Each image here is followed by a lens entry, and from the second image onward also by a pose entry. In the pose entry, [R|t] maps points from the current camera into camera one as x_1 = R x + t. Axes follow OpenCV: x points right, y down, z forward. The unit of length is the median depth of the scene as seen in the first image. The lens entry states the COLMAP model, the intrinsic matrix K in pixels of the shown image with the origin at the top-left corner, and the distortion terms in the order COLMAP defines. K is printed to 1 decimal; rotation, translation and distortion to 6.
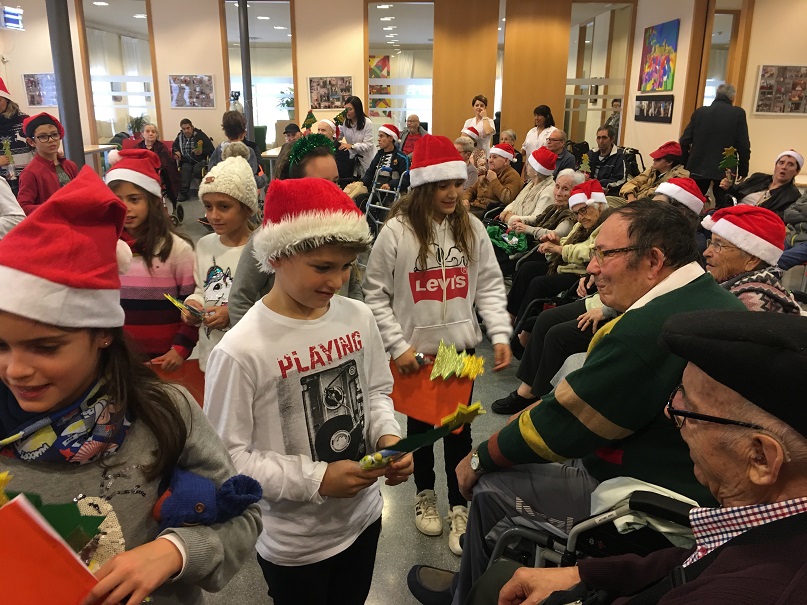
lens RADIAL K [[672.1, 0, 403.2], [0, 672.1, 304.6], [0, 0, 1]] dist [0.066574, -0.101728]
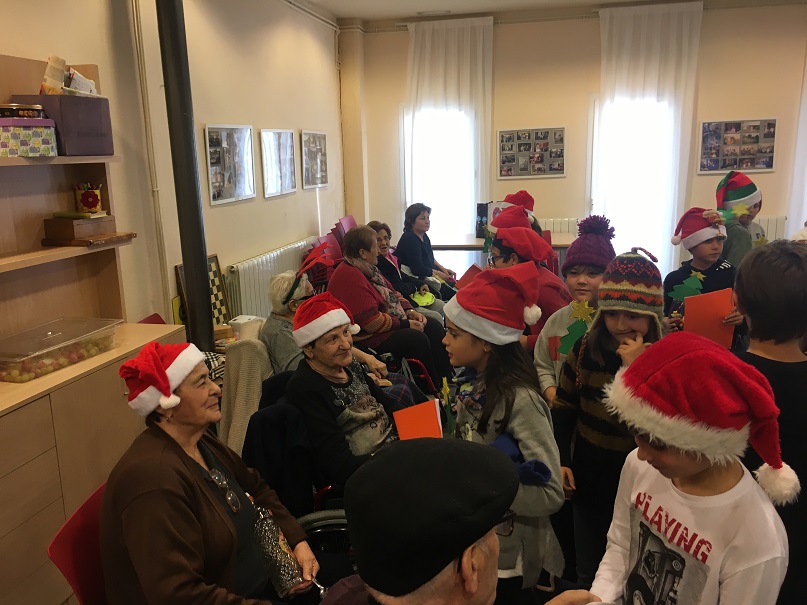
lens RADIAL K [[672.1, 0, 403.0], [0, 672.1, 300.6], [0, 0, 1]] dist [0.066574, -0.101728]
pose [[-0.557376, 0.185121, -0.809359, 0.821520], [-0.212522, 0.910538, 0.354620, -0.483952], [0.802600, 0.369663, -0.468170, 1.037199]]
